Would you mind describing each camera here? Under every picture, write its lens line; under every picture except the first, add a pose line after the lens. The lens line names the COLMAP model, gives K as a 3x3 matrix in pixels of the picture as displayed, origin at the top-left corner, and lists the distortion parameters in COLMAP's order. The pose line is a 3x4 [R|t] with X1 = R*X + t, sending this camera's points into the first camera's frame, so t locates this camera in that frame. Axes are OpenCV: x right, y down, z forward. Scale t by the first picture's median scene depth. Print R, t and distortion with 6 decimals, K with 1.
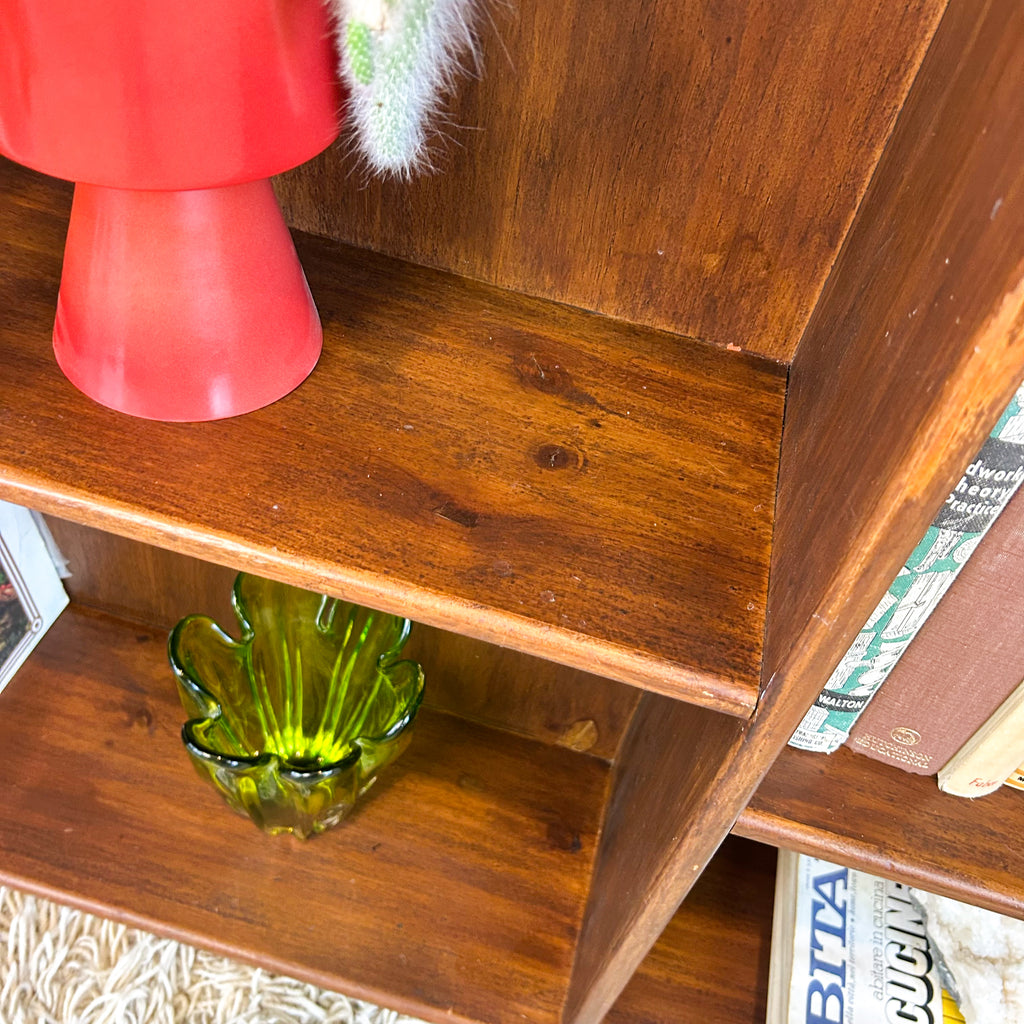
lens RADIAL K [[1043.7, 0, 500.3], [0, 1043.7, 493.2], [0, 0, 1]] dist [0.016266, -0.033068]
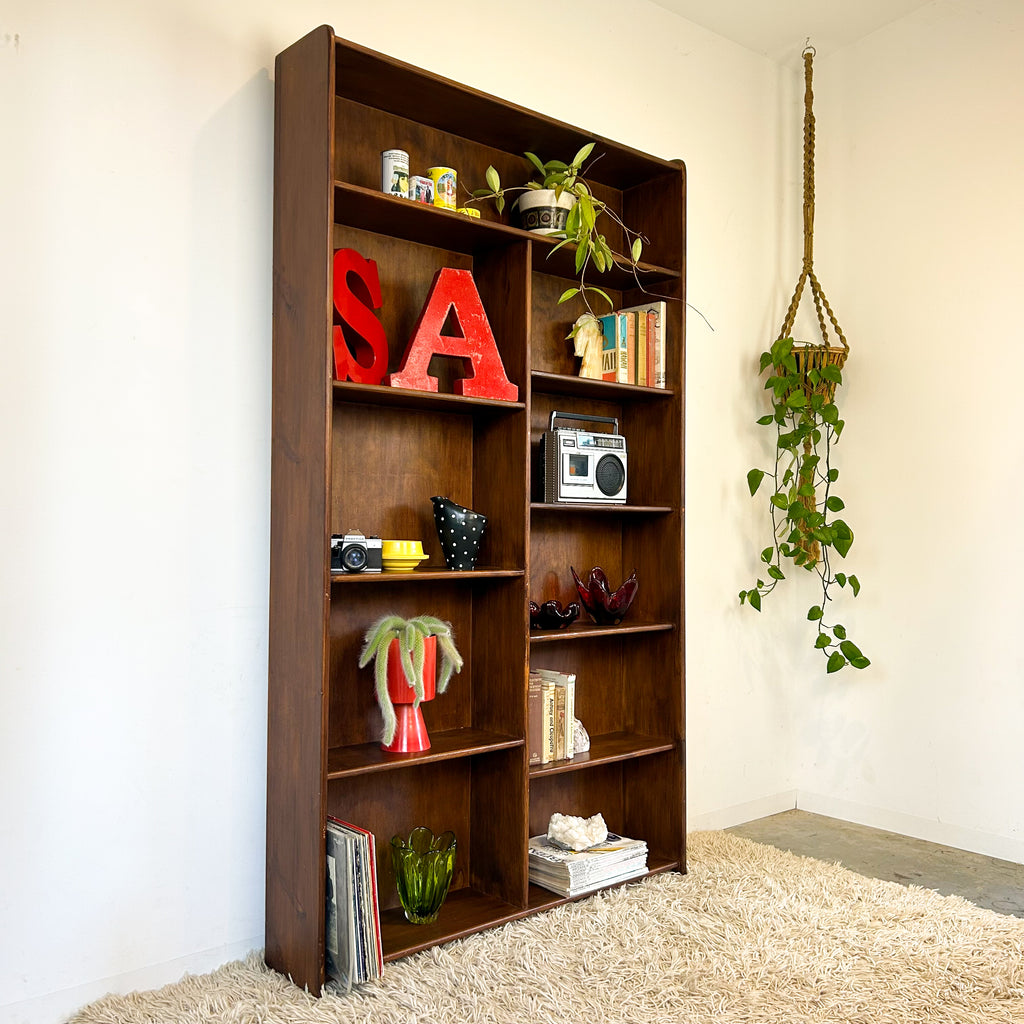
lens RADIAL K [[1023.0, 0, 518.4], [0, 1023.0, 514.2], [0, 0, 1]] dist [0.158504, -0.422699]
pose [[0.557951, -0.119727, 0.821192, -2.827025], [0.651135, 0.676651, -0.343754, 0.828523], [-0.514503, 0.726505, 0.455497, -1.710542]]
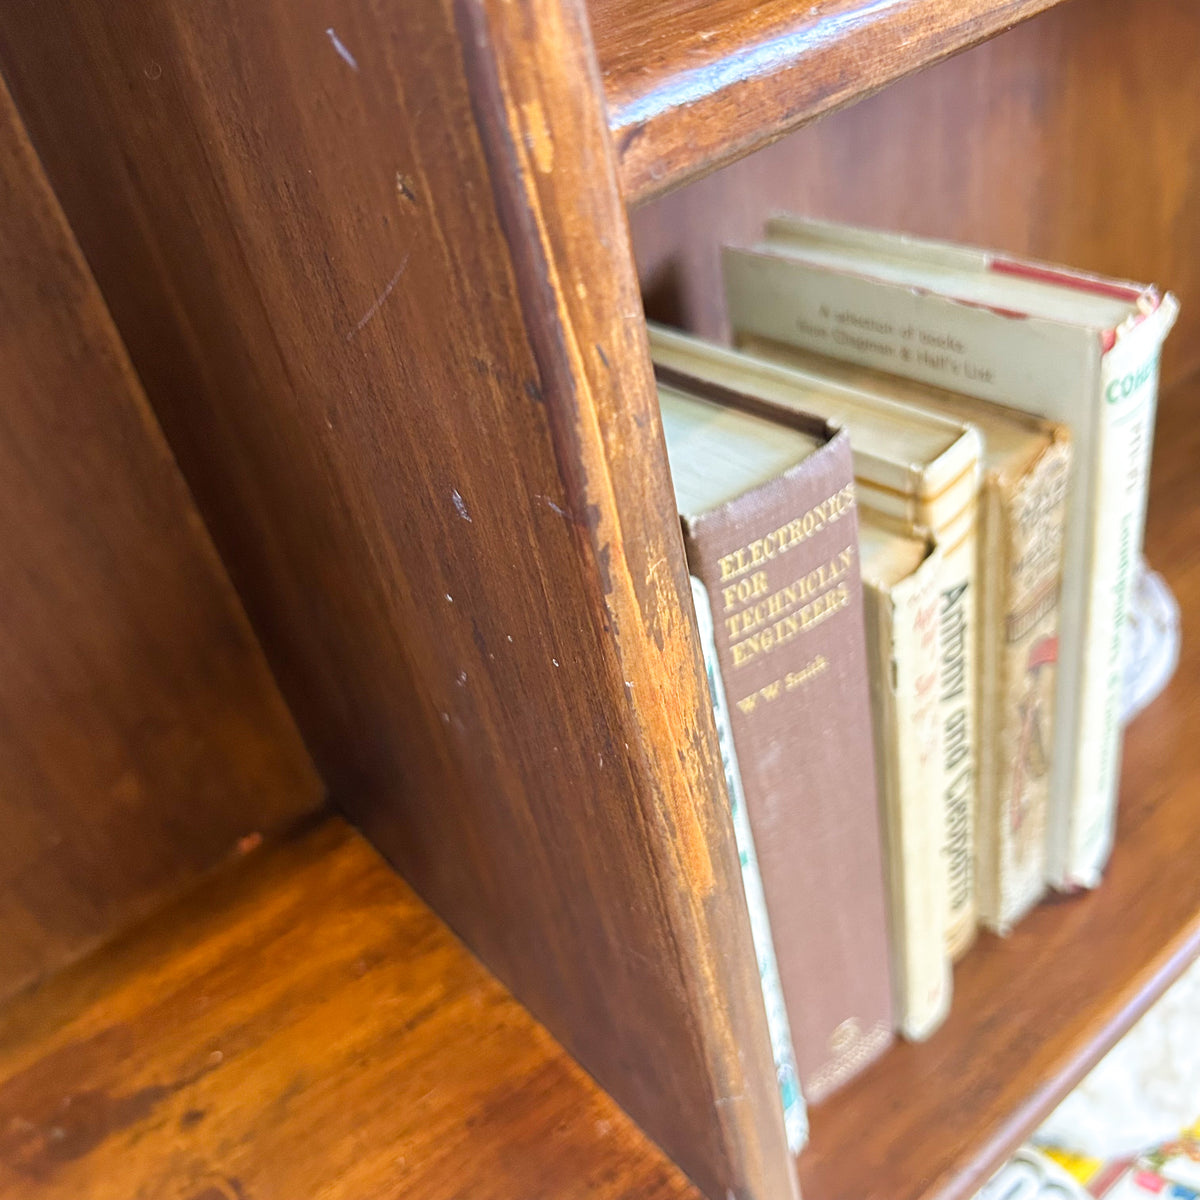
lens RADIAL K [[1223.1, 0, 586.3], [0, 1223.1, 578.0], [0, 0, 1]] dist [0.016266, -0.033068]
pose [[0.562013, -0.659712, 0.498920, 0.056732], [0.751826, 0.658912, 0.024365, -0.092694], [-0.344818, 0.361408, 0.866305, 0.163047]]
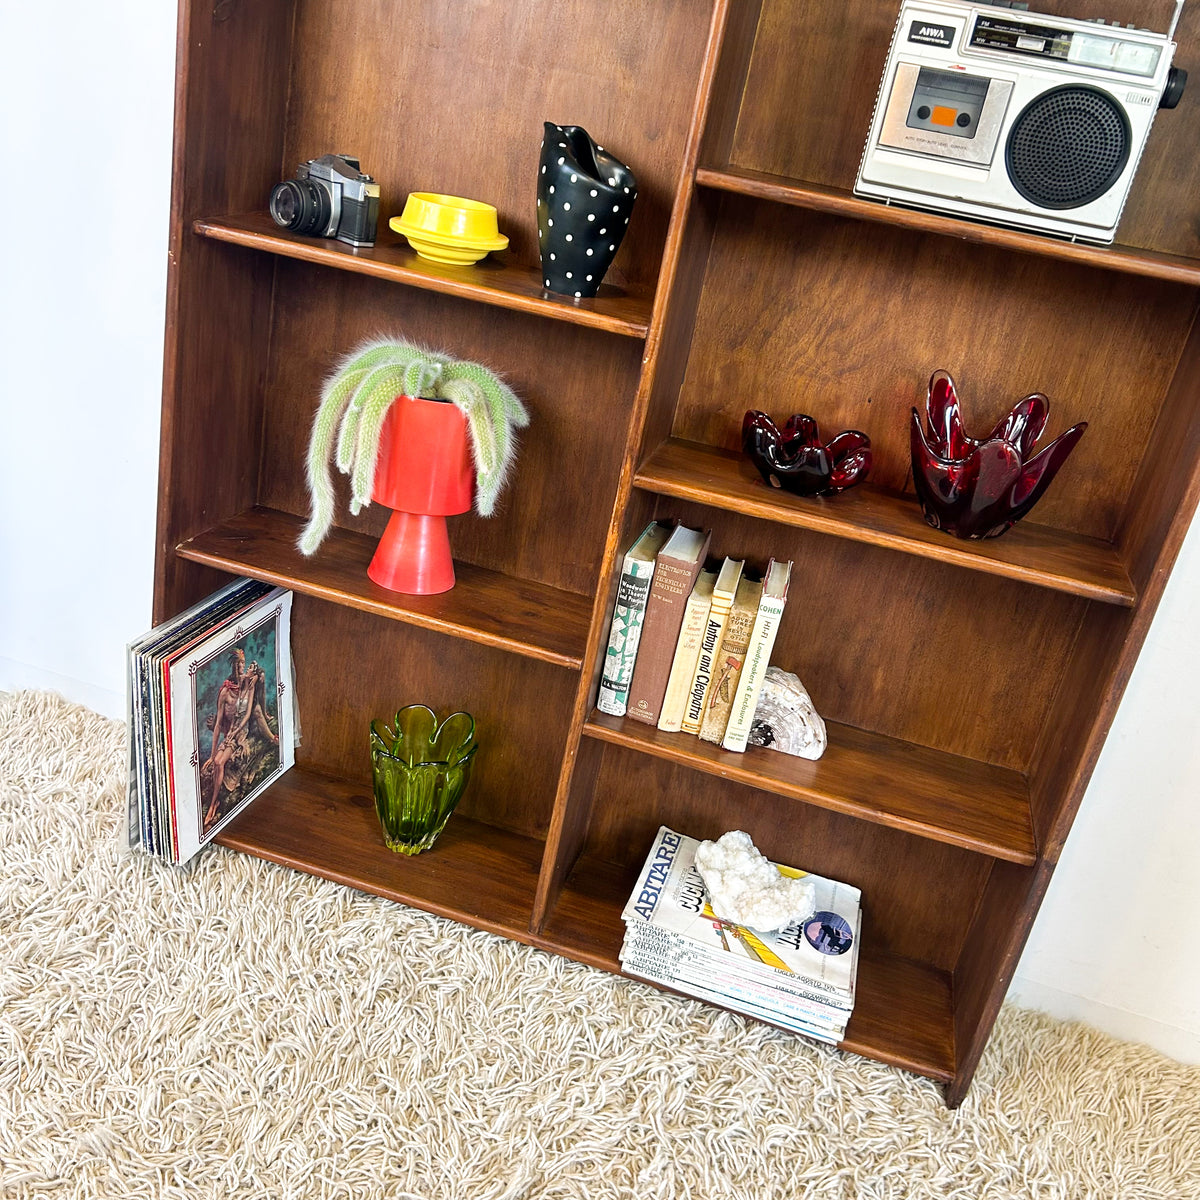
lens RADIAL K [[1203.9, 0, 589.5], [0, 1203.9, 597.7], [0, 0, 1]] dist [0.074253, -0.113562]
pose [[0.998987, 0.044922, 0.002508, 0.142045], [-0.039872, 0.909748, -0.413242, 0.907848], [-0.020845, 0.412724, 0.910618, -1.470389]]
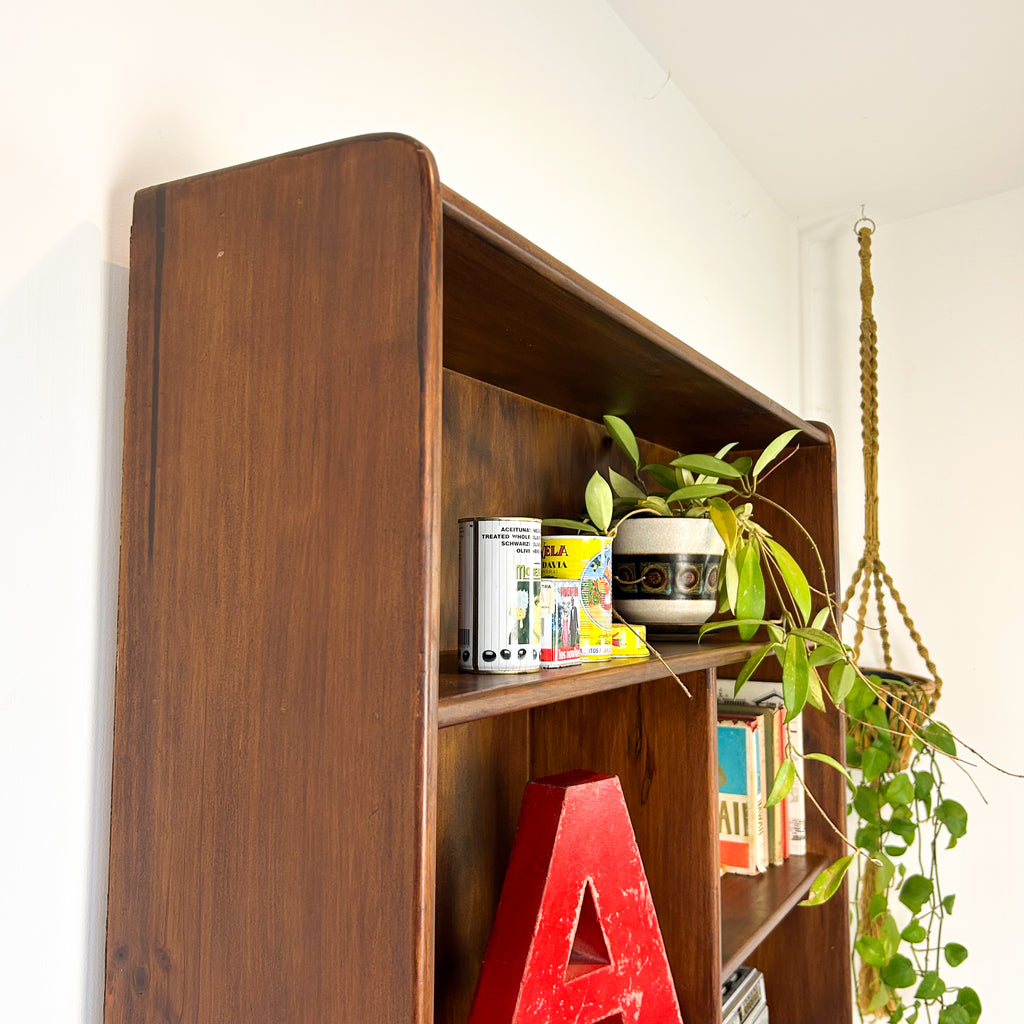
lens RADIAL K [[1043.7, 0, 500.3], [0, 1043.7, 493.2], [0, 0, 1]] dist [0.016266, -0.033068]
pose [[0.251169, -0.046923, 0.966805, -1.211754], [0.728866, 0.666409, -0.157011, -1.270870], [-0.636921, 0.744108, 0.201582, -1.055241]]
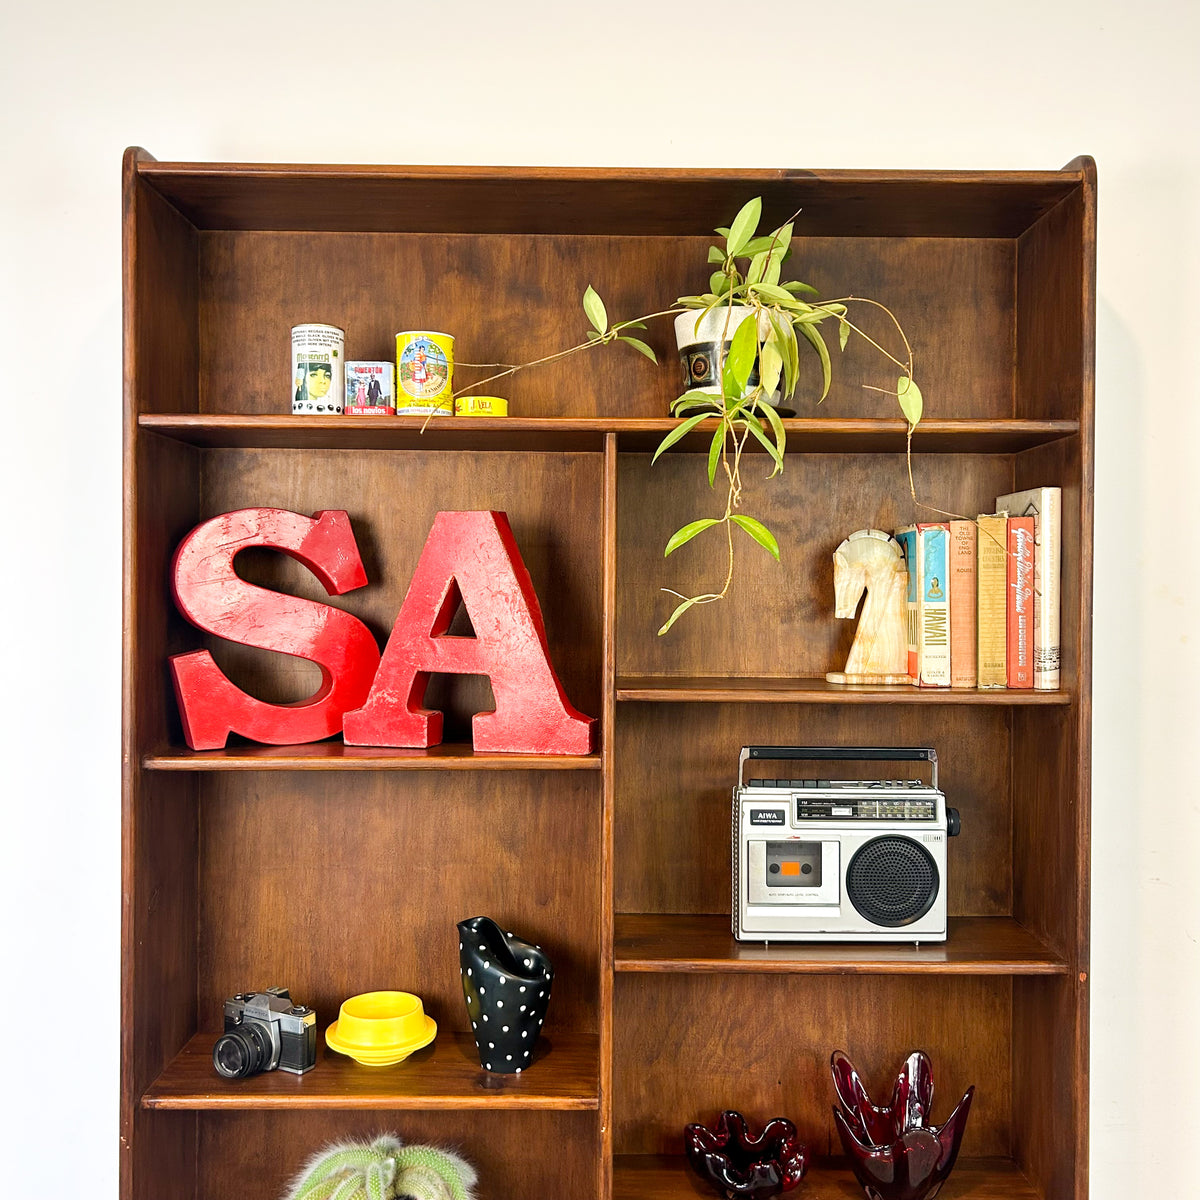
lens RADIAL K [[1206.9, 0, 607.5], [0, 1206.9, 601.3], [0, 0, 1]] dist [0.103265, -0.215497]
pose [[0.959692, -0.132502, 0.247859, -0.188000], [0.269270, 0.686153, -0.675787, 0.571432], [-0.080526, 0.715288, 0.694175, -2.039744]]
